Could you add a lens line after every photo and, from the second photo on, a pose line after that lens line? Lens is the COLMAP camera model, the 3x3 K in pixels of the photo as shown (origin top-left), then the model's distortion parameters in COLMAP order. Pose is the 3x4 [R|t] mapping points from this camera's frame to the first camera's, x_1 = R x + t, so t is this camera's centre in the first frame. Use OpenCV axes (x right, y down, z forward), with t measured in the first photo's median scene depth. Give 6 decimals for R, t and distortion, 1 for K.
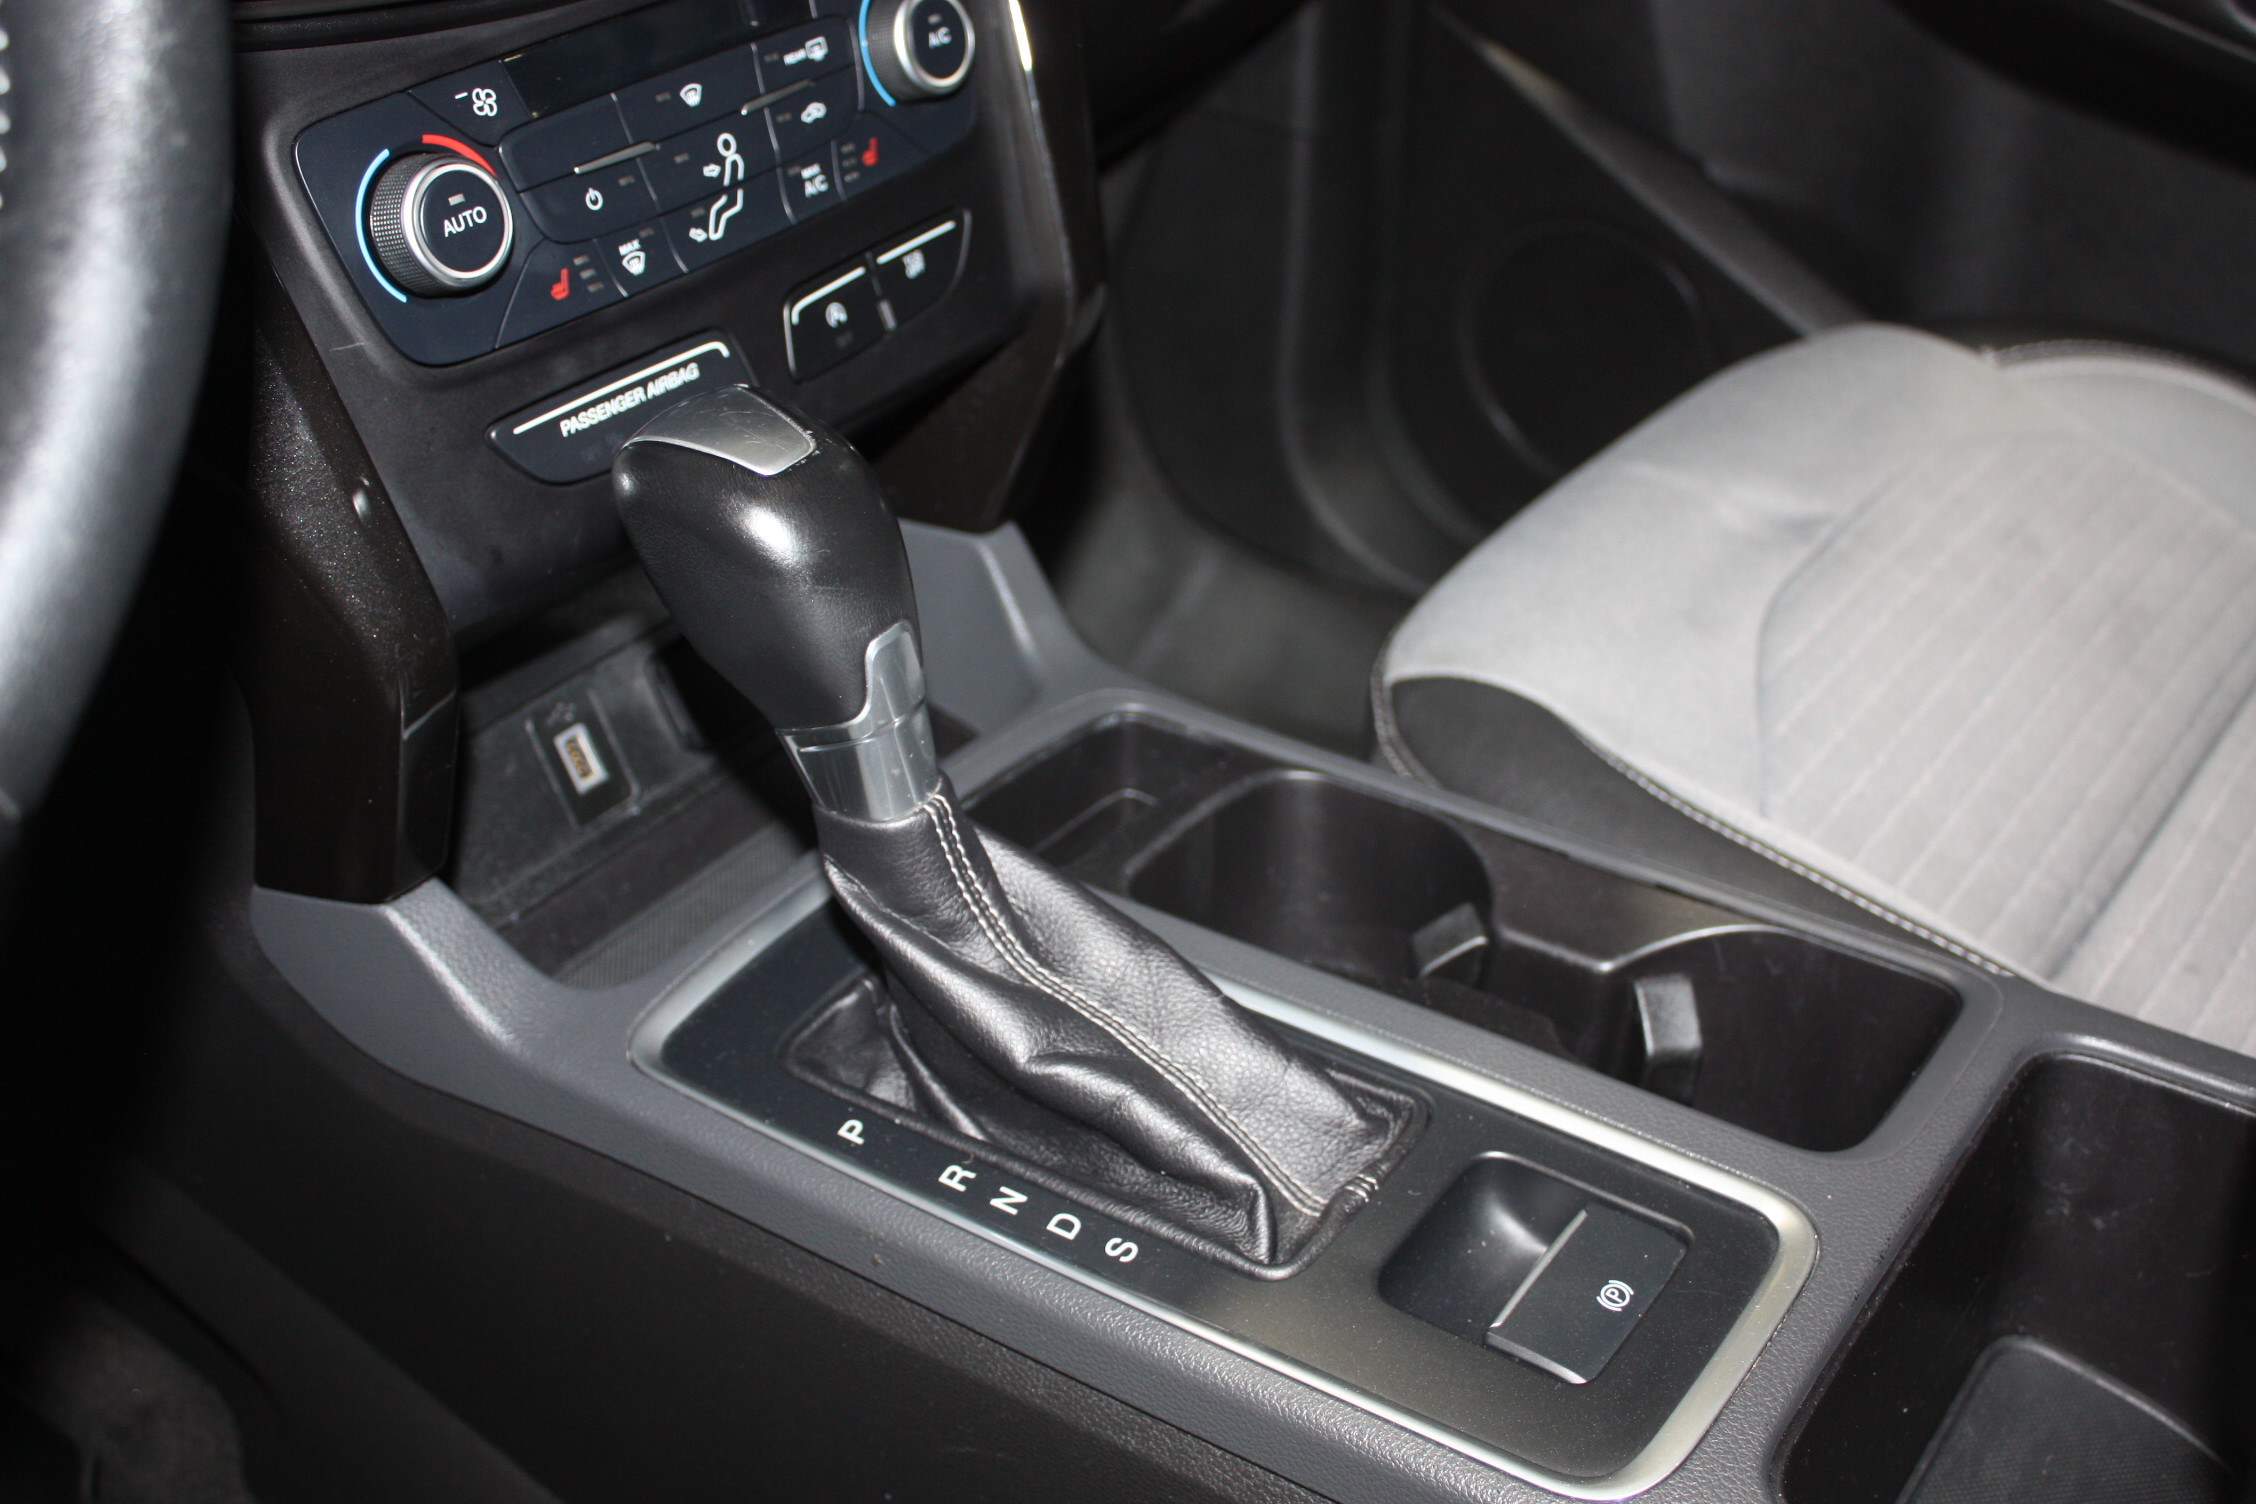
lens RADIAL K [[2526.2, 0, 1212.7], [0, 2526.2, 793.6], [0, 0, 1]] dist [-0.103191, 0.000000]
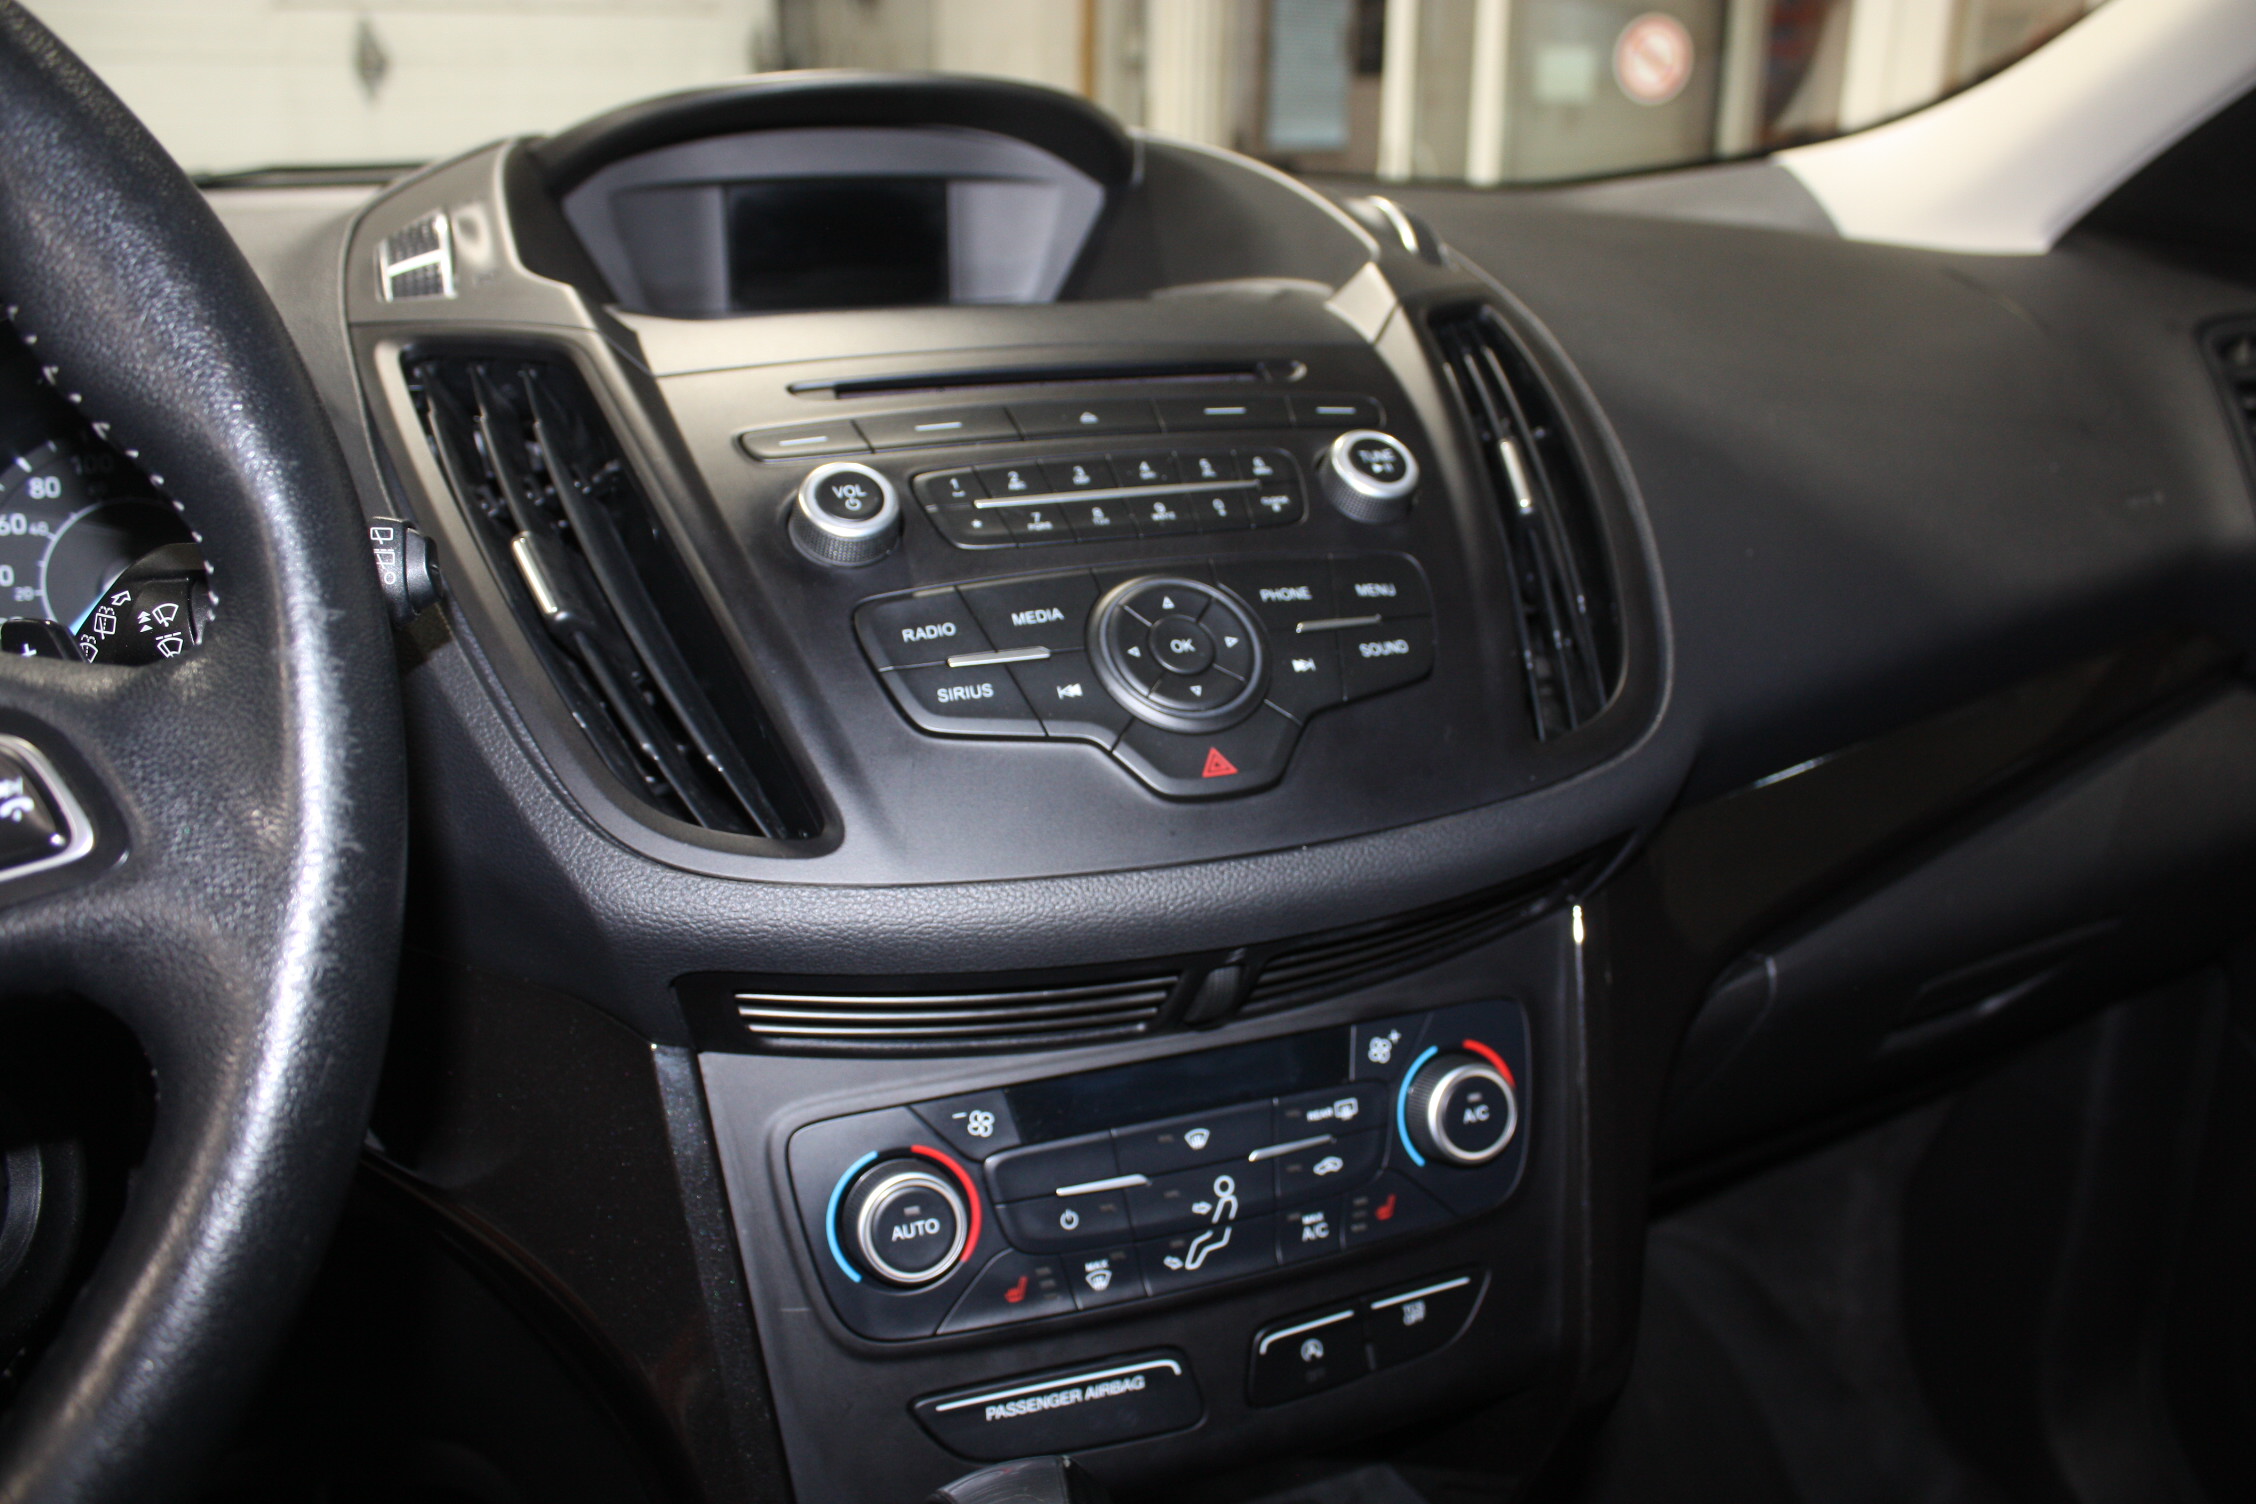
lens RADIAL K [[1889.1, 0, 1130.4], [0, 1889.1, 764.2], [0, 0, 1]] dist [-0.131747, 0.020252]
pose [[0.829700, 0.133593, -0.541988, 0.189867], [-0.290328, 0.932557, -0.214584, -0.242480], [0.476768, 0.335395, 0.812528, 0.251232]]
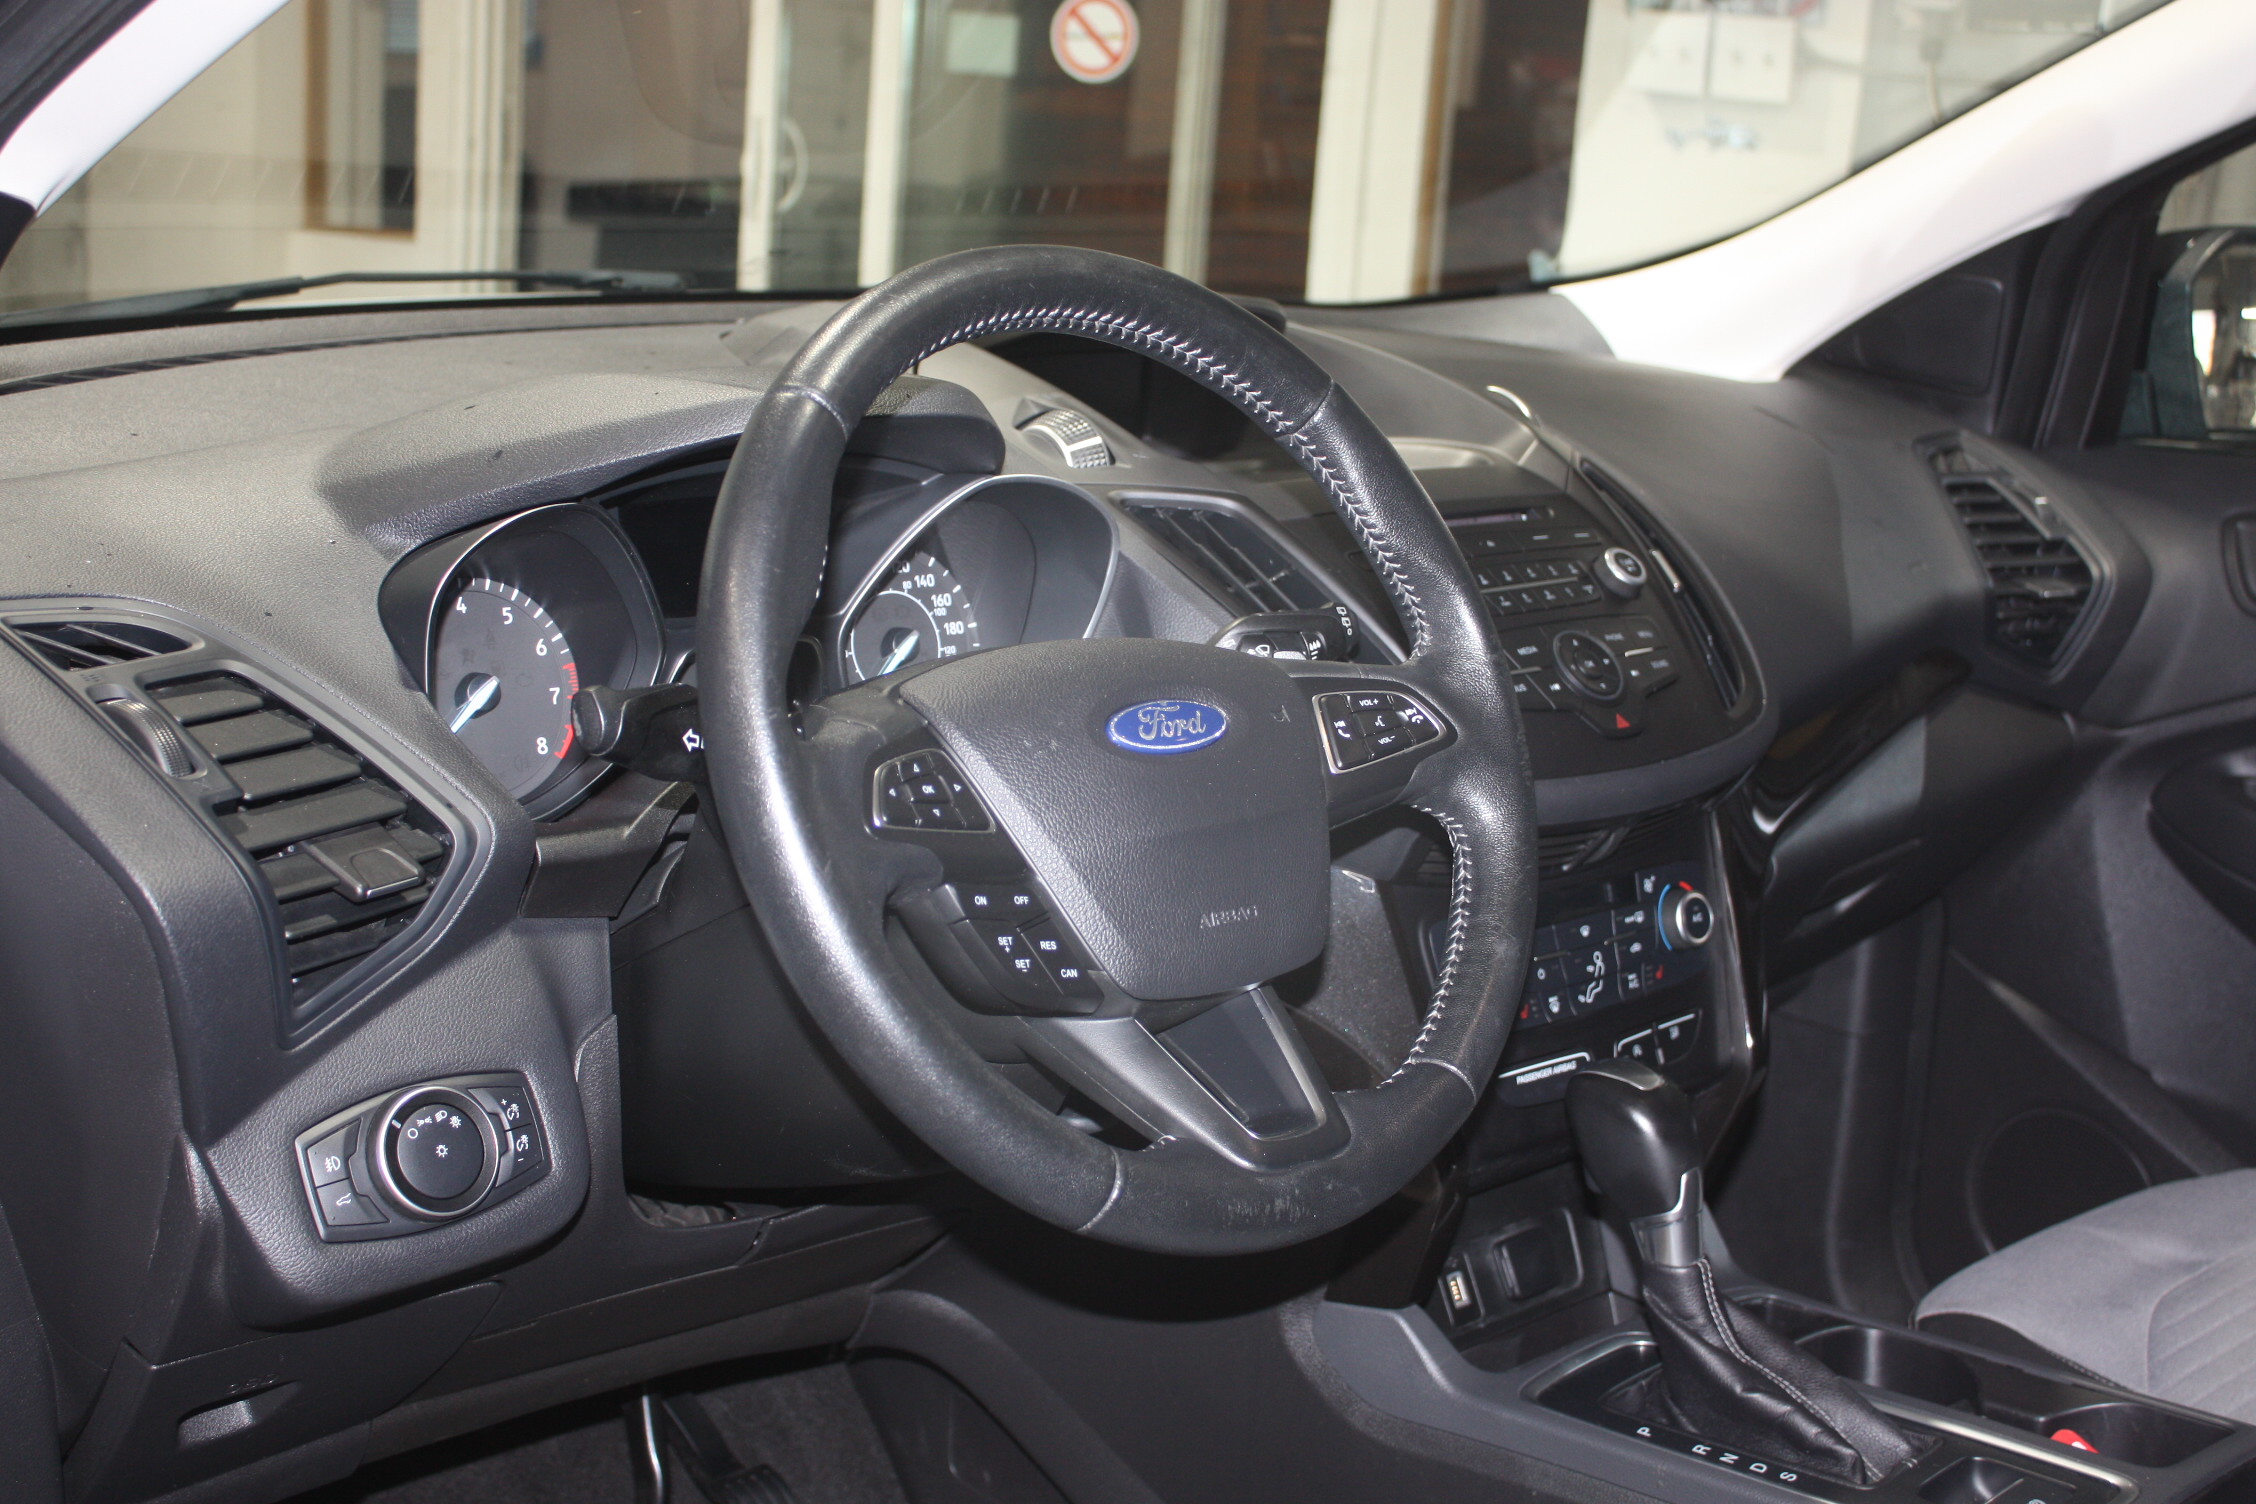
lens RADIAL K [[3010.8, 0, 1136.3], [0, 3010.8, 742.5], [0, 0, 1]] dist [-0.022654, 0.000000]
pose [[0.981696, 0.061068, -0.180399, -0.131907], [-0.124966, 0.921327, -0.368158, 0.515098], [0.143724, 0.383963, 0.912094, -1.318623]]
